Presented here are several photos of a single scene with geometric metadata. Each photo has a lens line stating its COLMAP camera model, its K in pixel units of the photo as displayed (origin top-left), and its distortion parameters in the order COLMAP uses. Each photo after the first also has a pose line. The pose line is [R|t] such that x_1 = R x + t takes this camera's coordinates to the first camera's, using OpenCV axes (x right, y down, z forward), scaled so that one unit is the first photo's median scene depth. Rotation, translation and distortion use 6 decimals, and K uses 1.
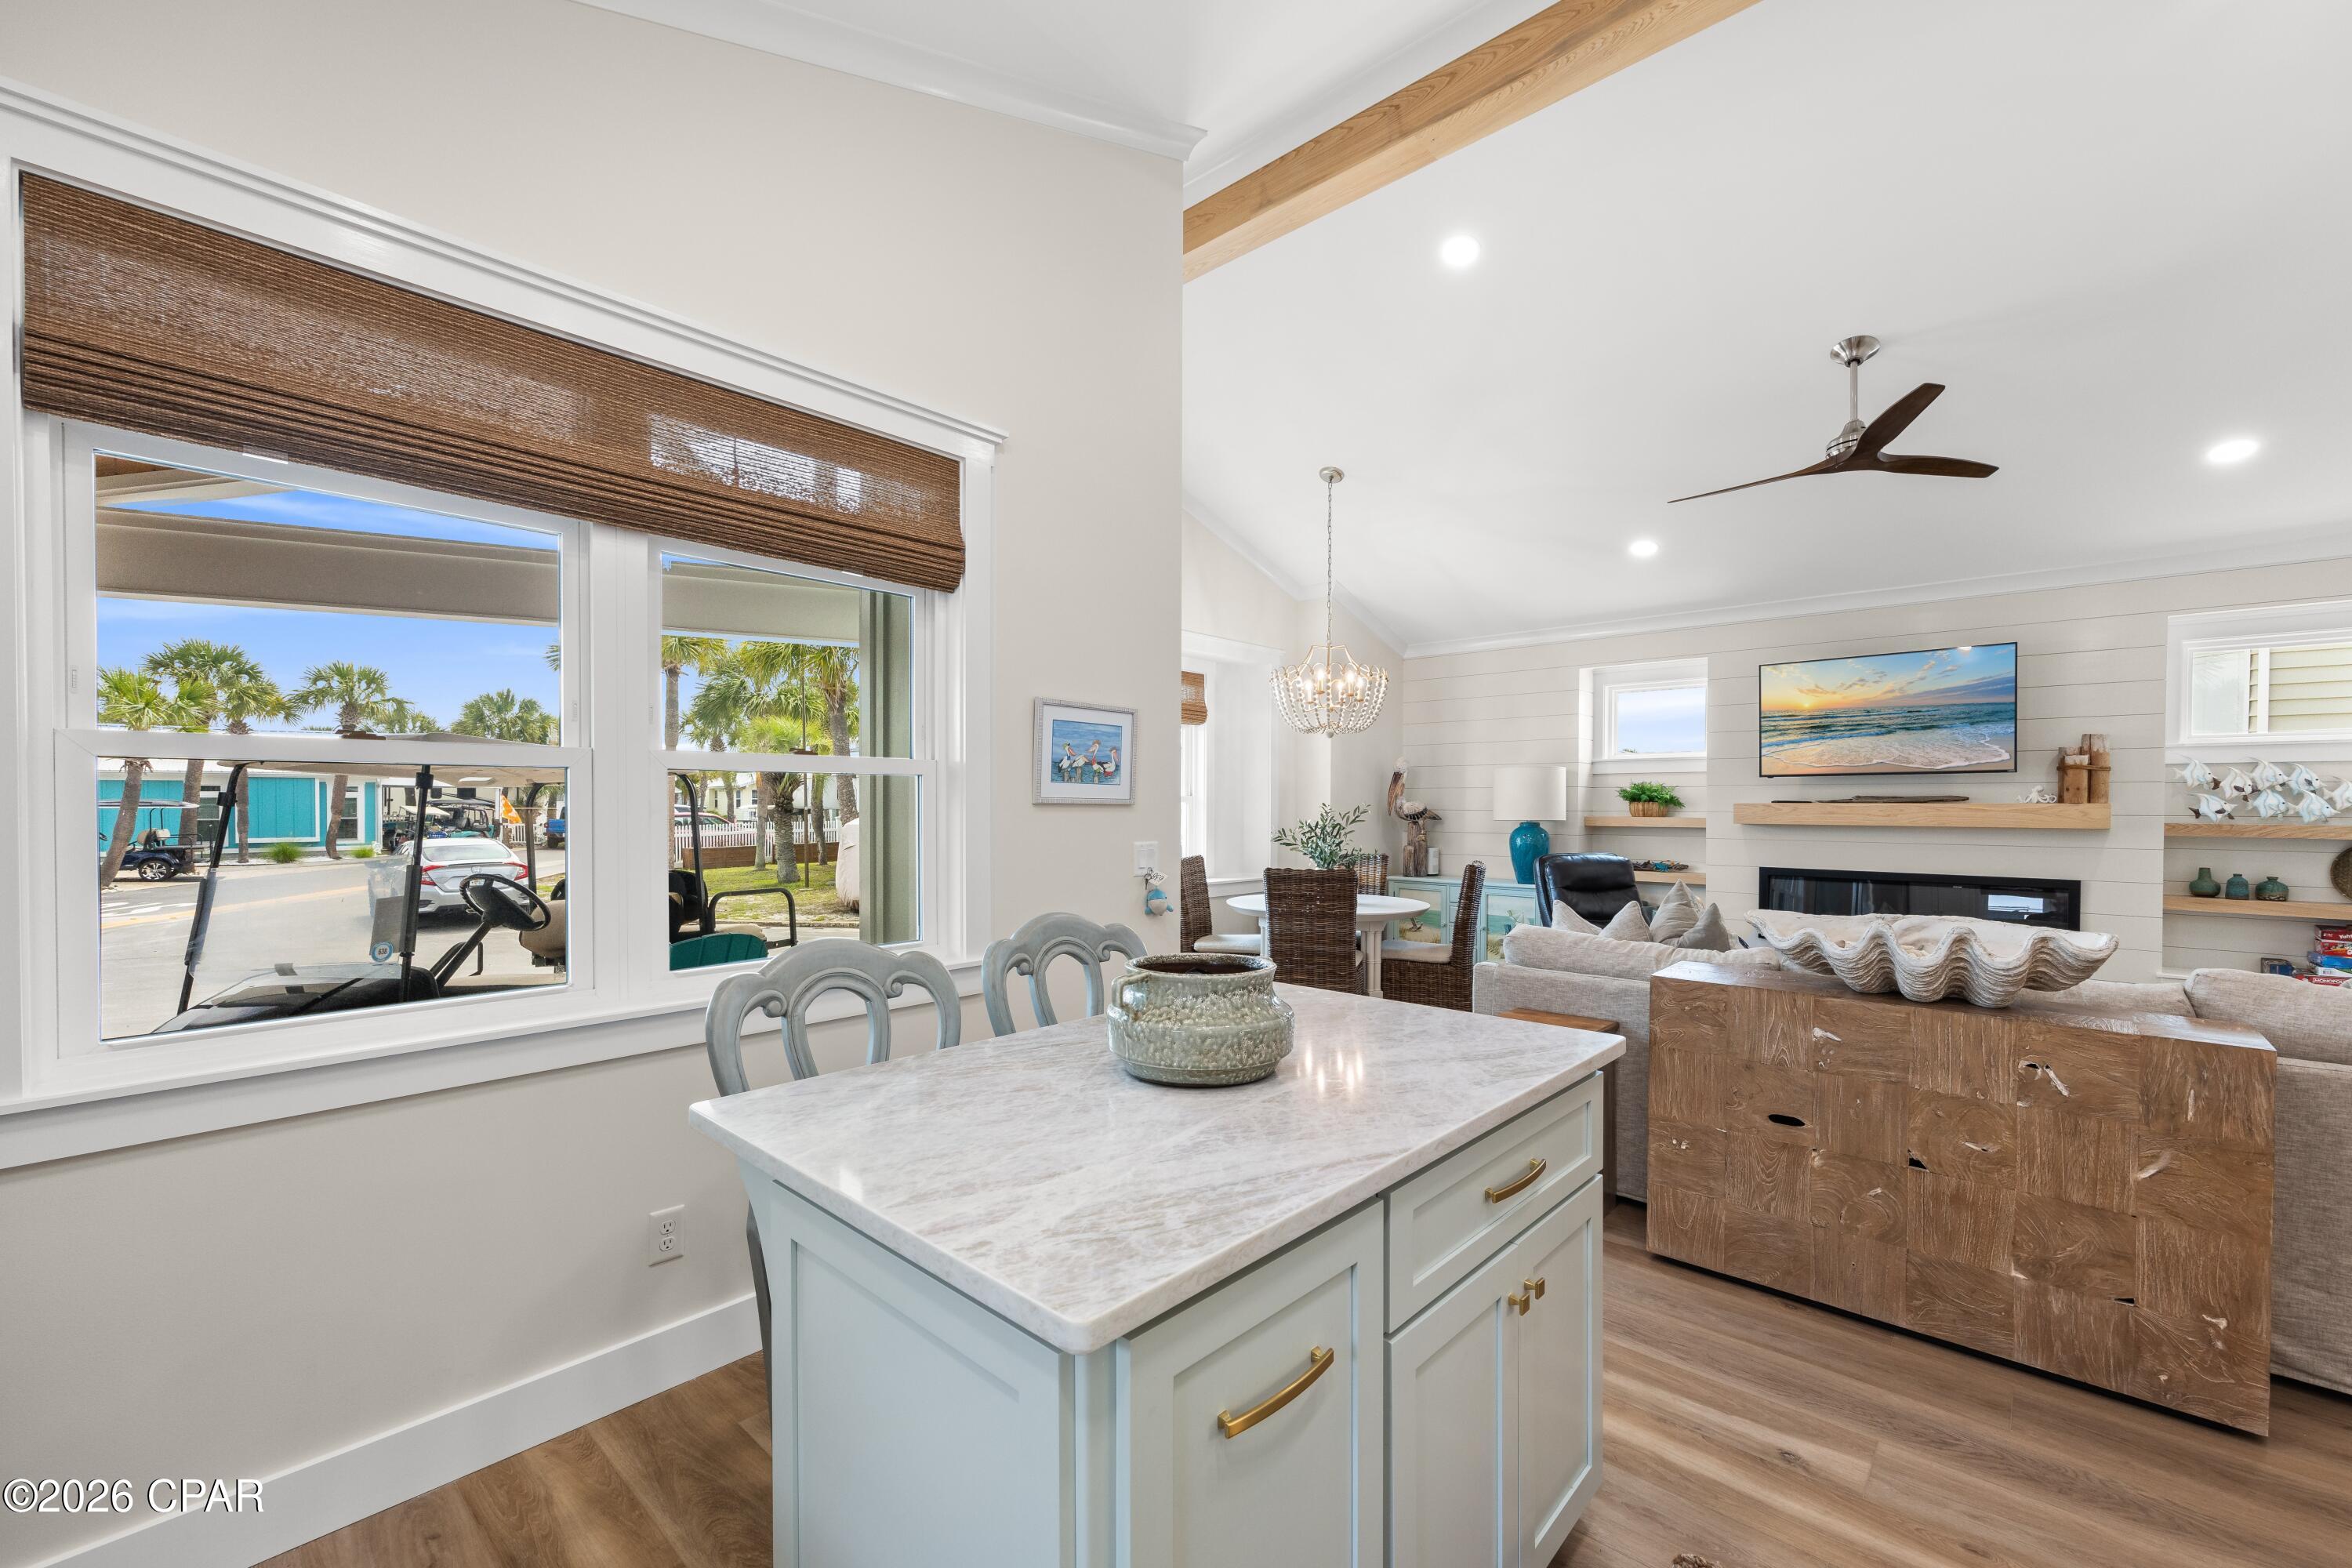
lens RADIAL K [[939.8, 0, 1172.5], [0, 939.8, 801.0], [0, 0, 1]] dist [0.016187, 0.000117]
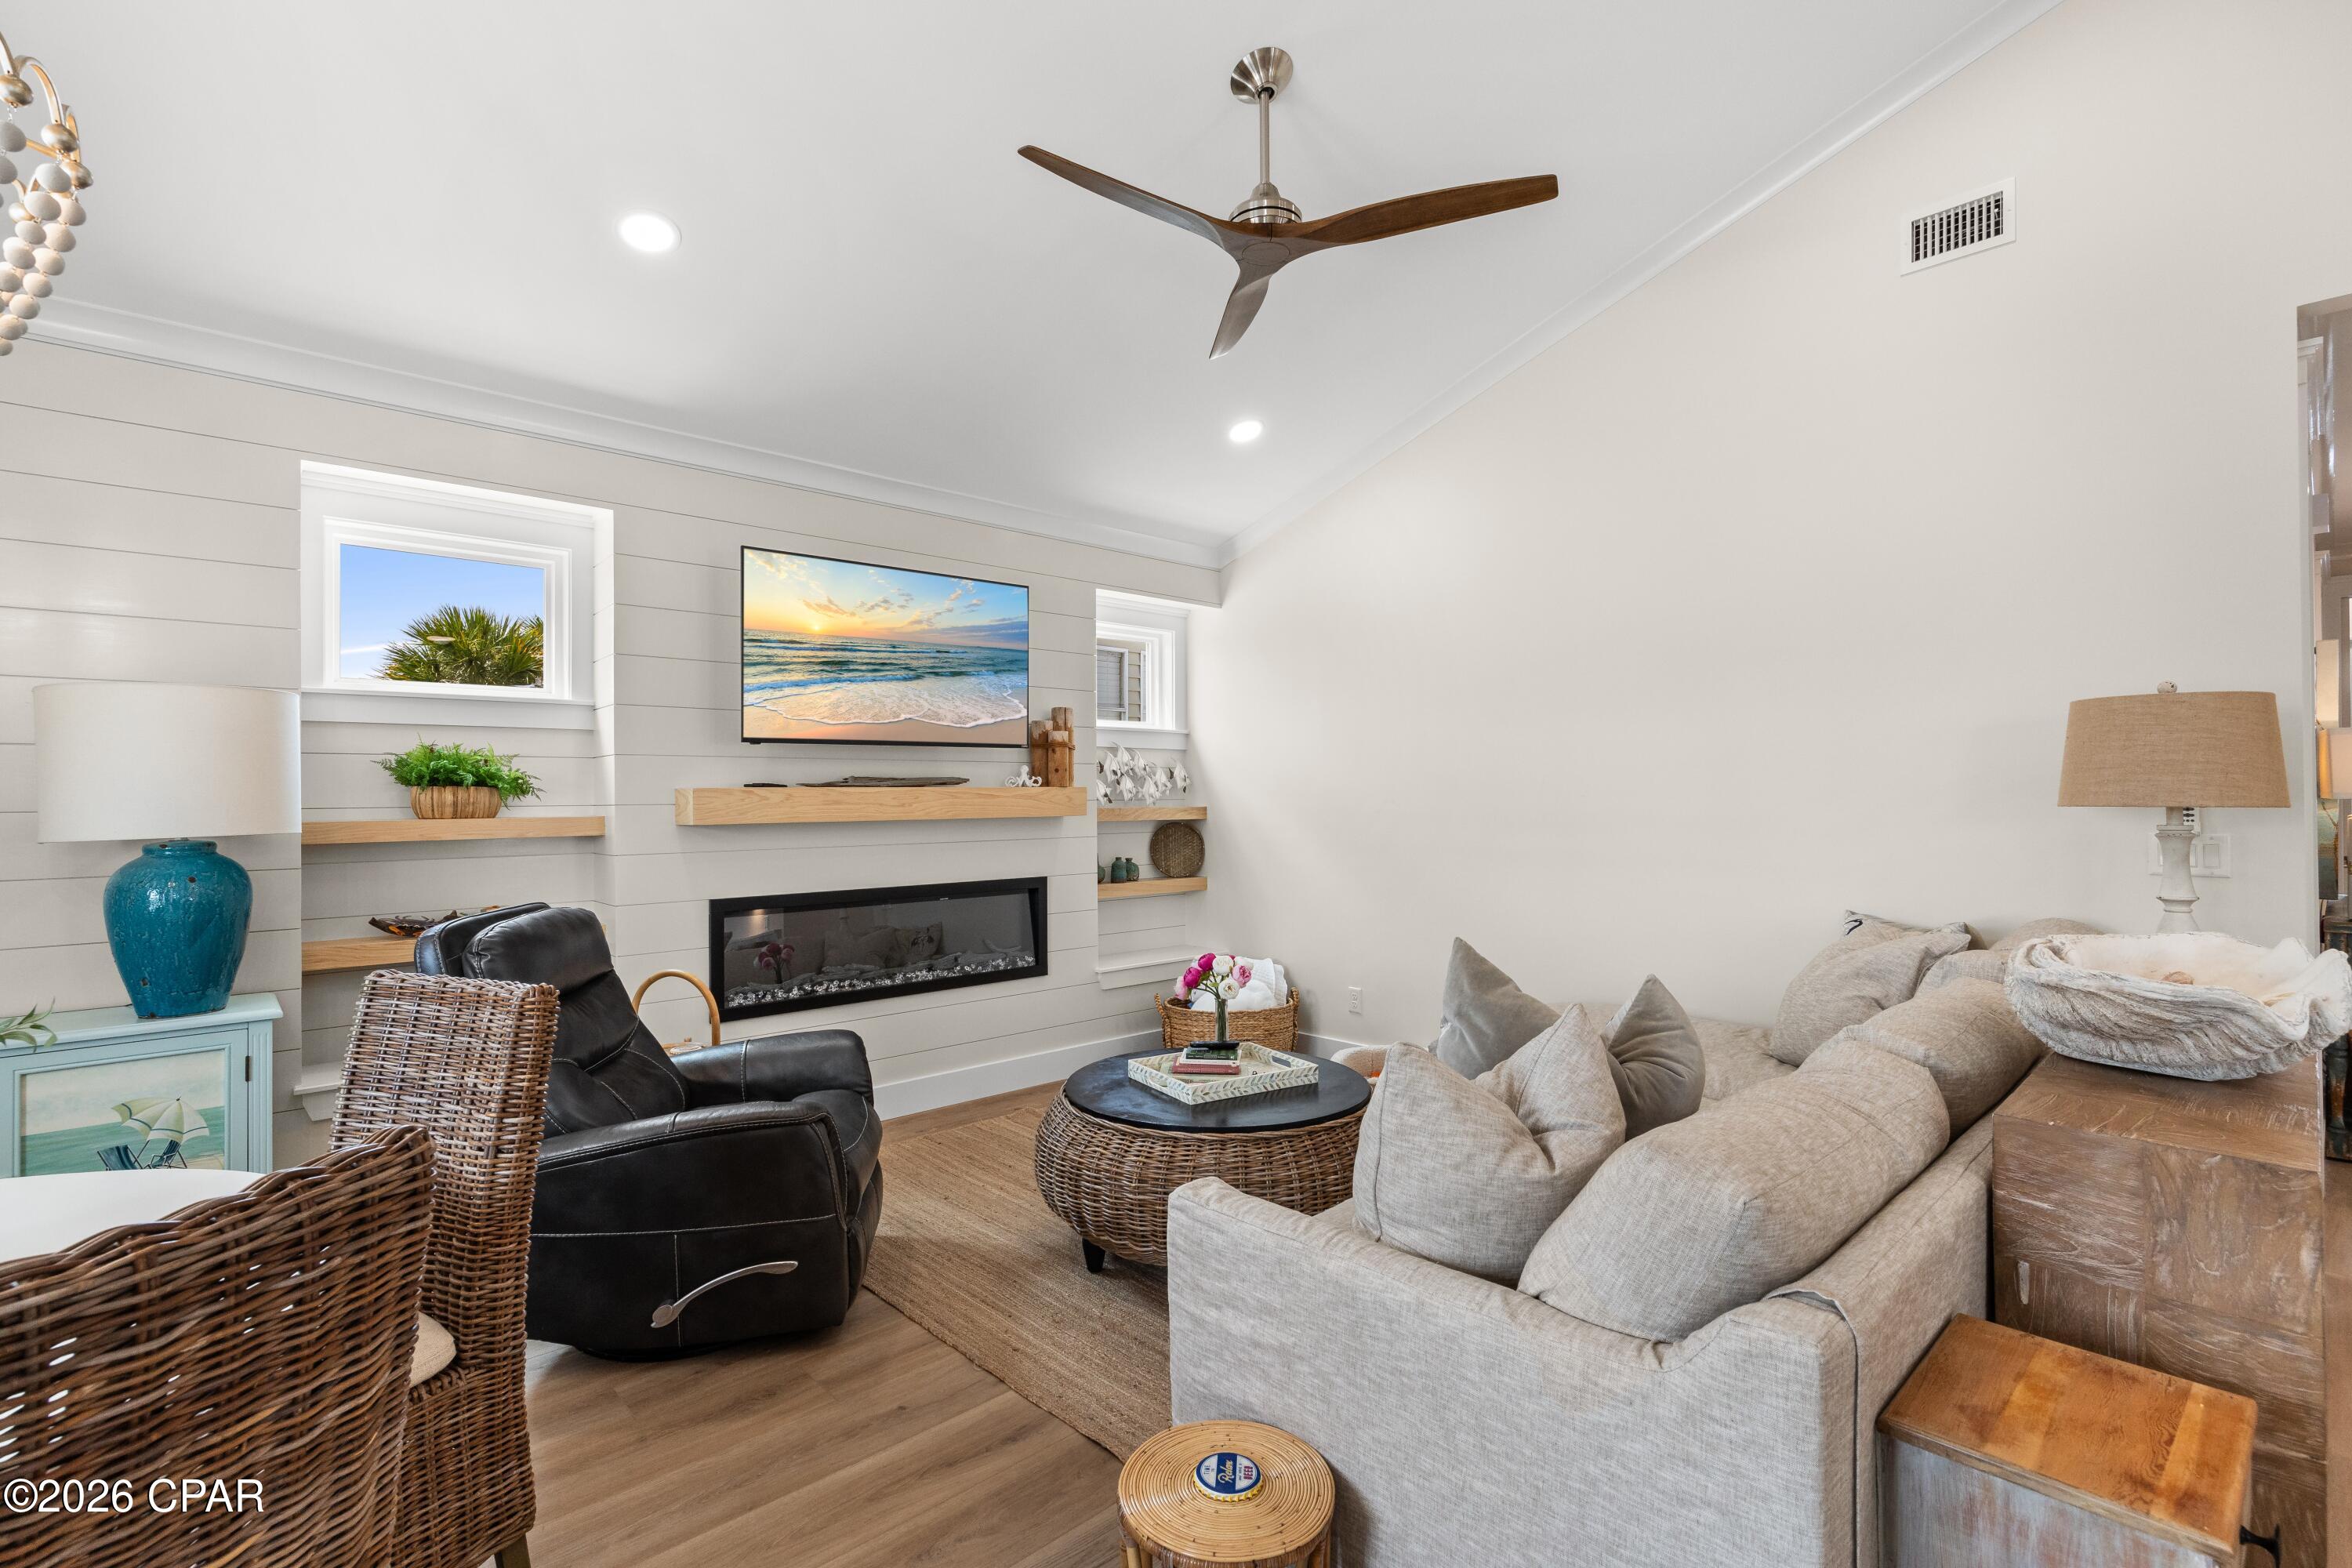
lens RADIAL K [[1070.3, 0, 1187.0], [0, 1070.3, 773.8], [0, 0, 1]] dist [-0.000516, 0.000482]
pose [[0.063101, 0.017787, 0.997849, -0.003820], [0.008299, 0.999797, -0.018346, 0.008300], [-0.997973, 0.009438, 0.062940, 0.701005]]
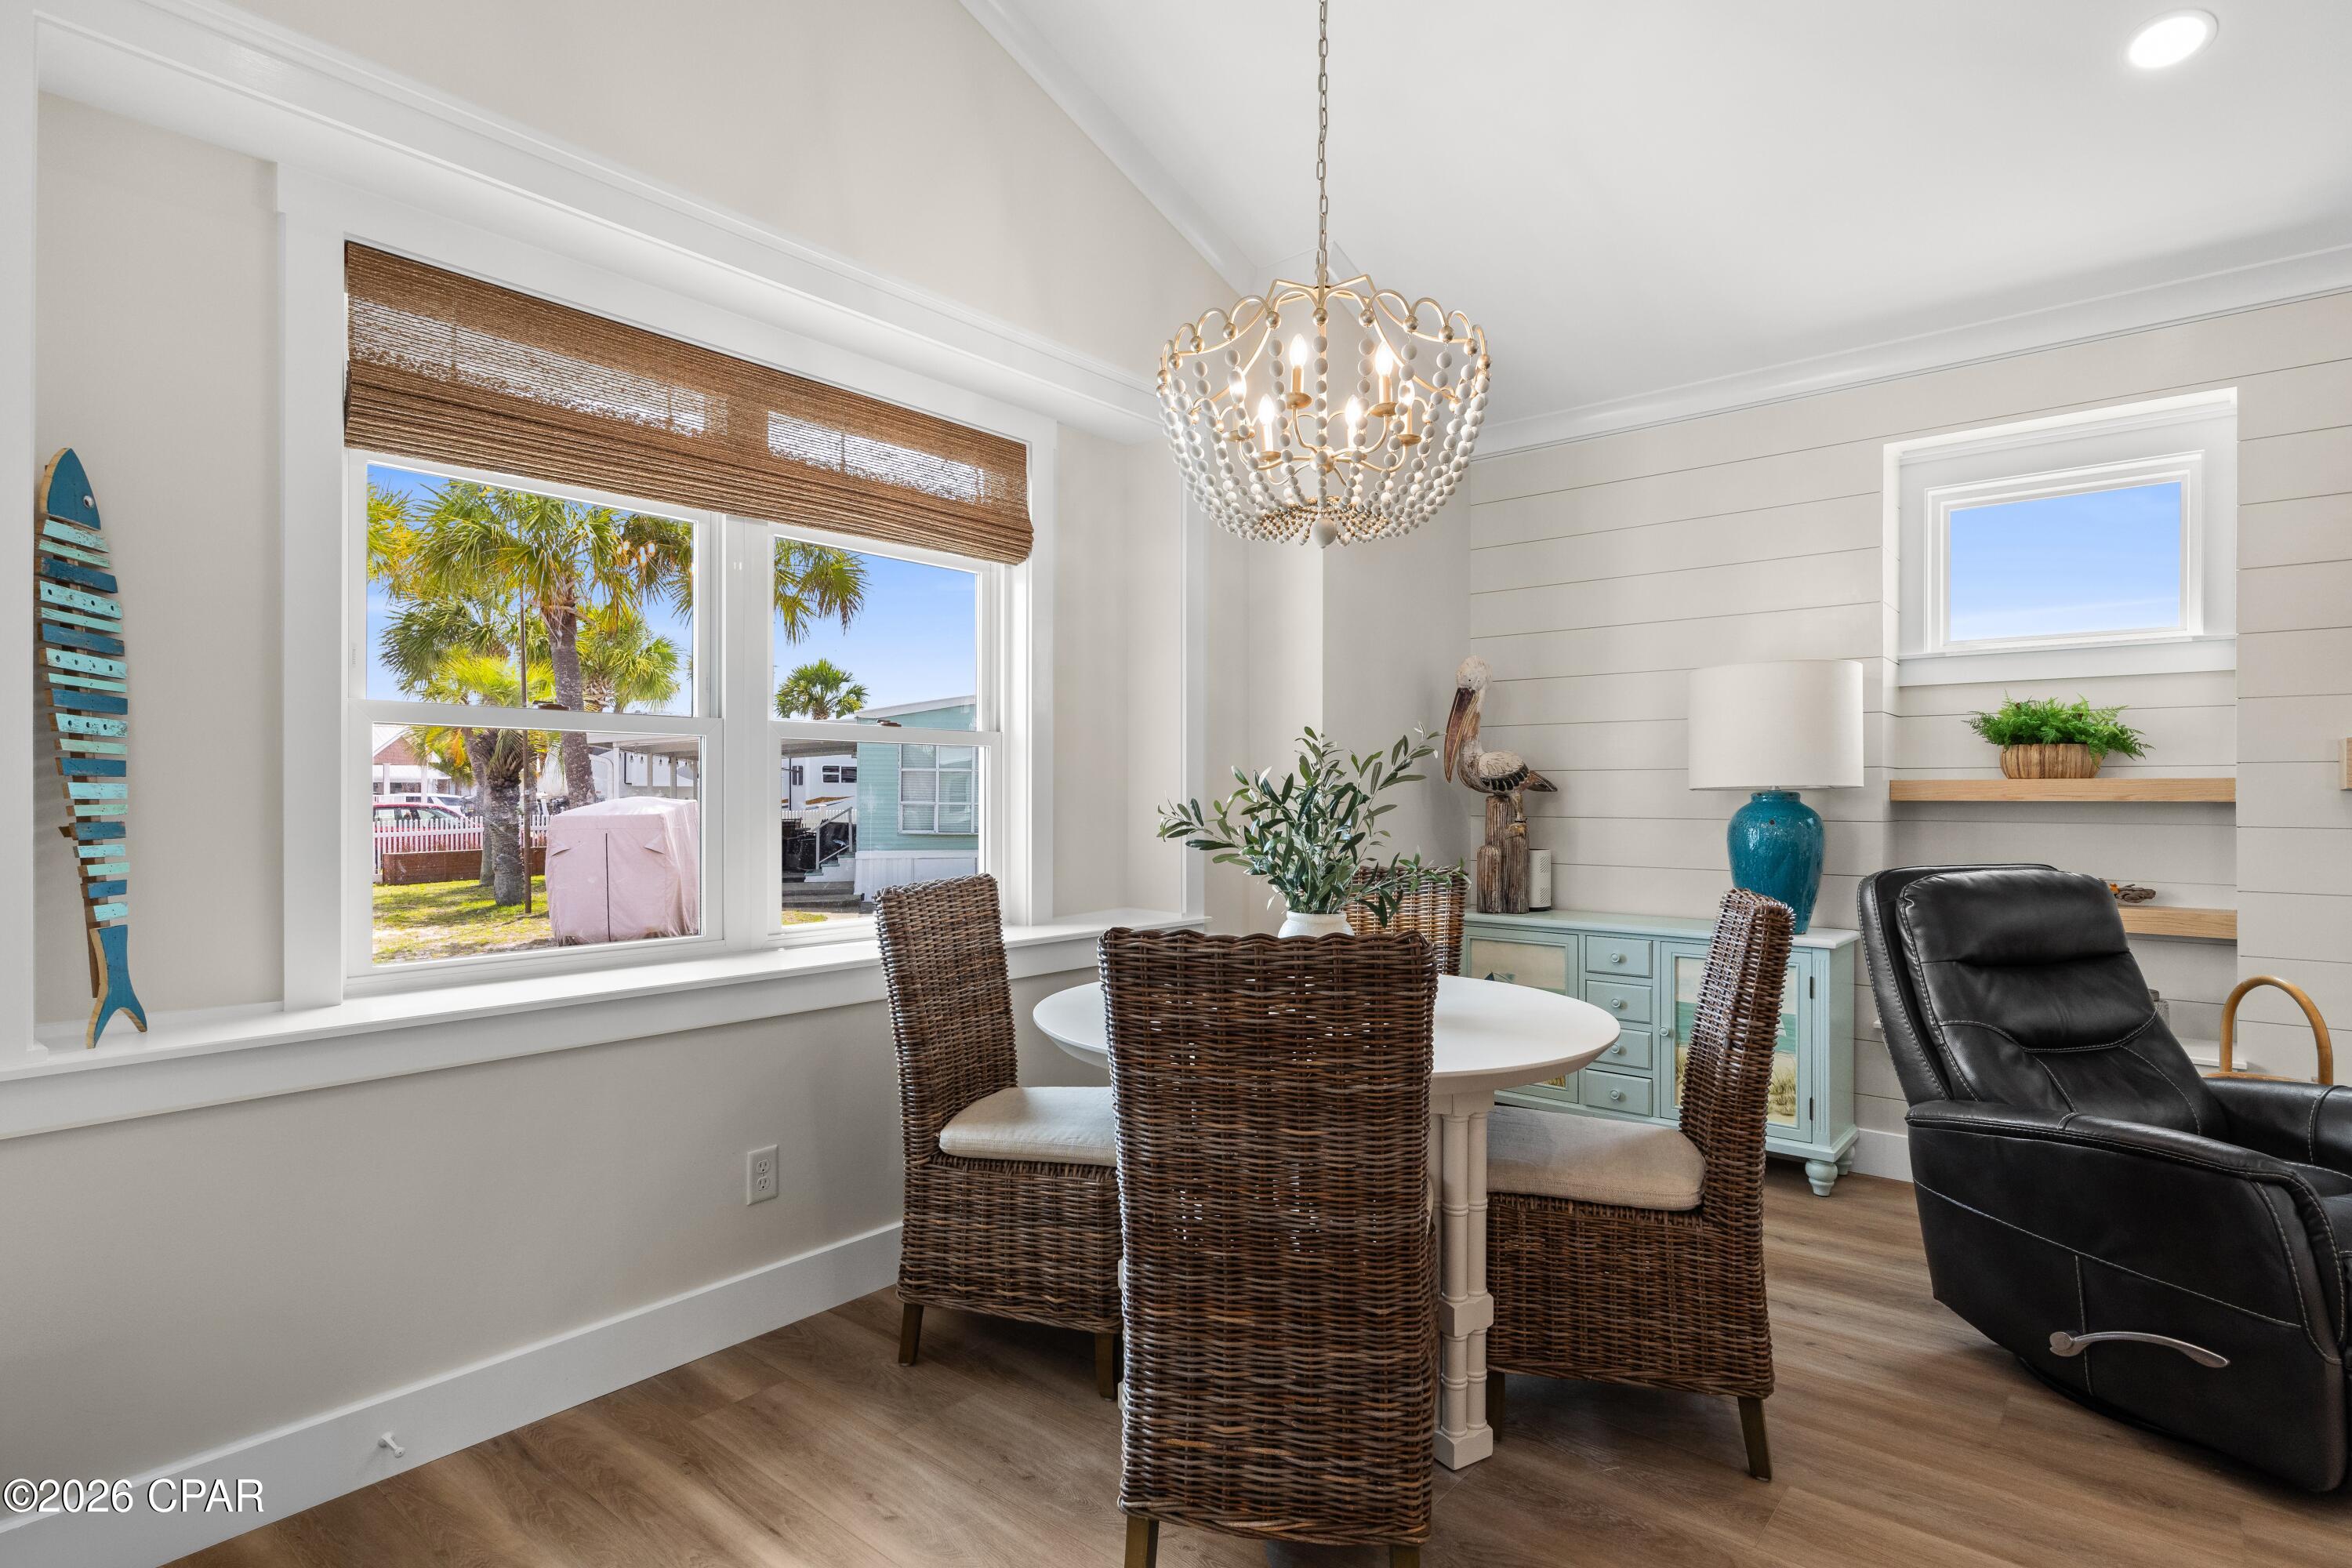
lens RADIAL K [[1187.8, 0, 1180.0], [0, 1187.8, 780.3], [0, 0, 1]] dist [0.005615, 0.000462]
pose [[0.998389, 0.001766, 0.056714, 0.086145], [-0.001242, 0.999956, -0.009275, 0.026416], [-0.056727, 0.009190, 0.998347, 0.552538]]
